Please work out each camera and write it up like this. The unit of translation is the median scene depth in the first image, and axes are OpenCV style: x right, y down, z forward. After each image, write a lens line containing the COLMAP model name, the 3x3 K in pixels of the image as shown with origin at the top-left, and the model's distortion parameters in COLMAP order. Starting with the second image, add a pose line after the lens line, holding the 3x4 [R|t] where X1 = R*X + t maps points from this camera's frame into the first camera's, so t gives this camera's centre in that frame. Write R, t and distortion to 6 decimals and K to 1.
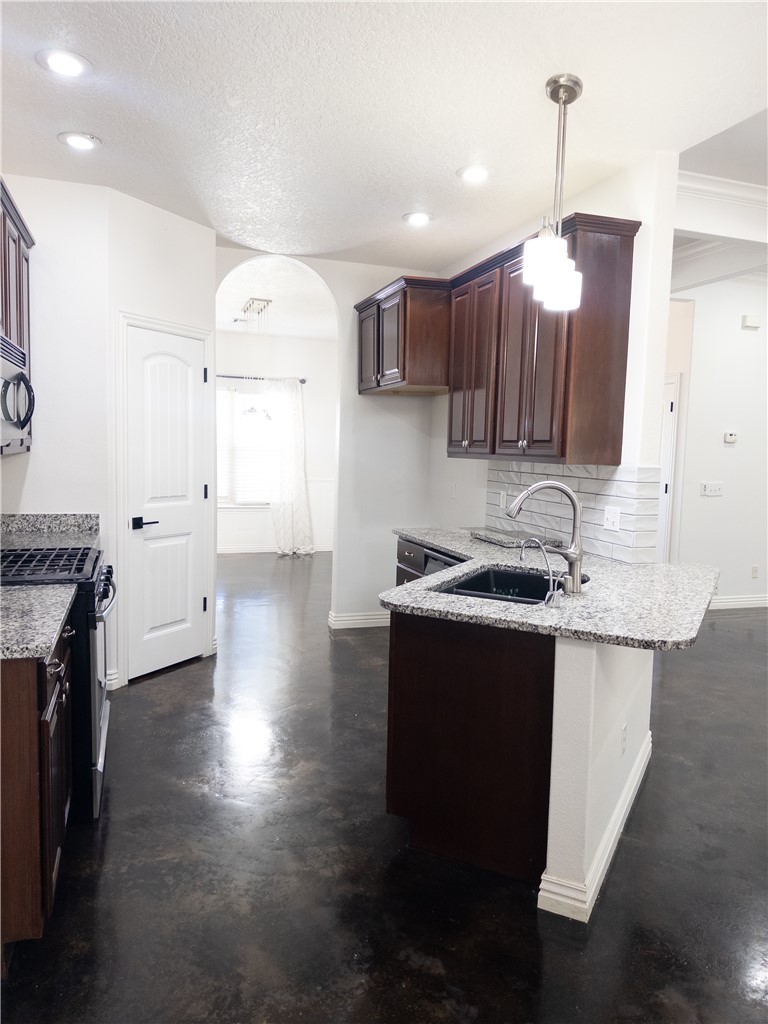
lens RADIAL K [[728.7, 0, 387.8], [0, 728.7, 513.3], [0, 0, 1]] dist [0.057587, -0.047799]
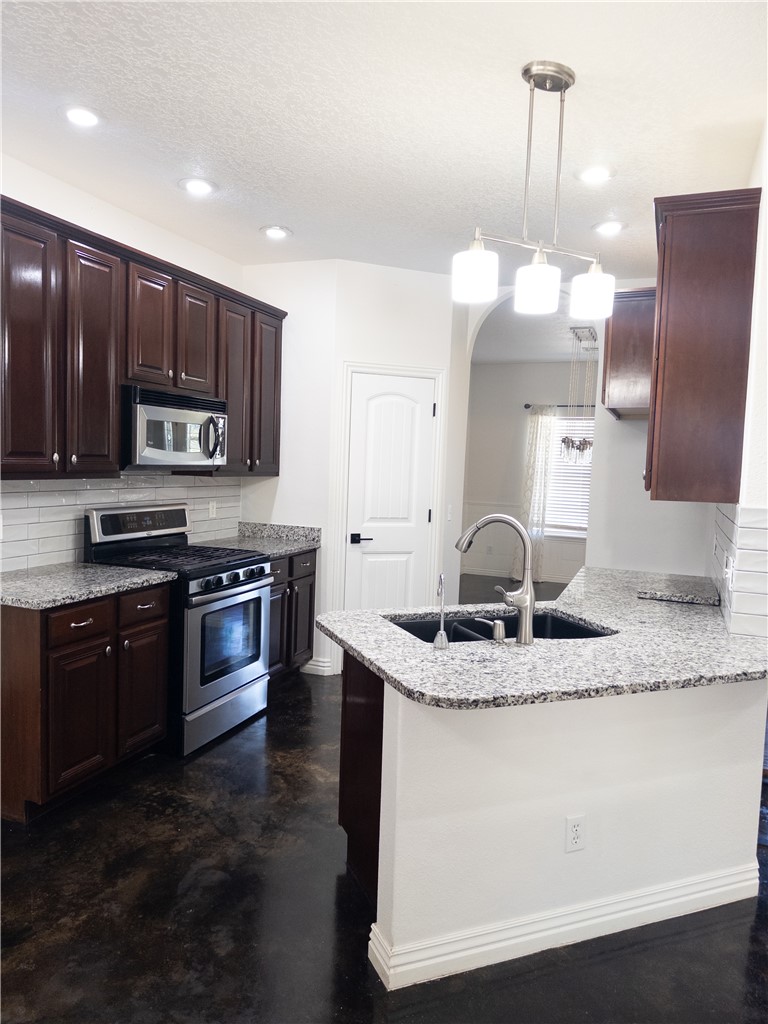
lens RADIAL K [[728.7, 0, 385.8], [0, 728.7, 518.5], [0, 0, 1]] dist [0.057587, -0.047799]
pose [[0.764663, 0.056663, -0.641934, 0.691245], [-0.080932, 0.996684, -0.008429, -0.020092], [0.639328, 0.058398, 0.766714, 0.217870]]
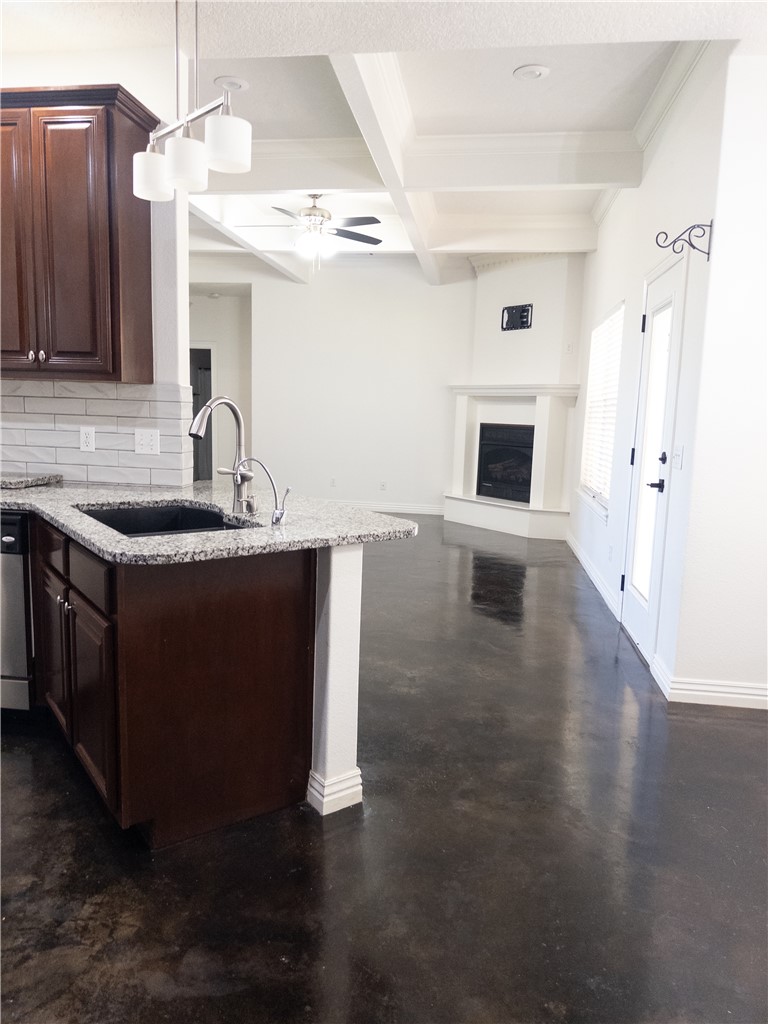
lens RADIAL K [[728.7, 0, 377.4], [0, 728.7, 506.5], [0, 0, 1]] dist [0.057587, -0.047799]
pose [[0.468039, -0.143489, 0.871981, -0.506395], [0.075265, 0.989617, 0.122447, -0.004391], [-0.880497, 0.008320, 0.473979, 0.391465]]
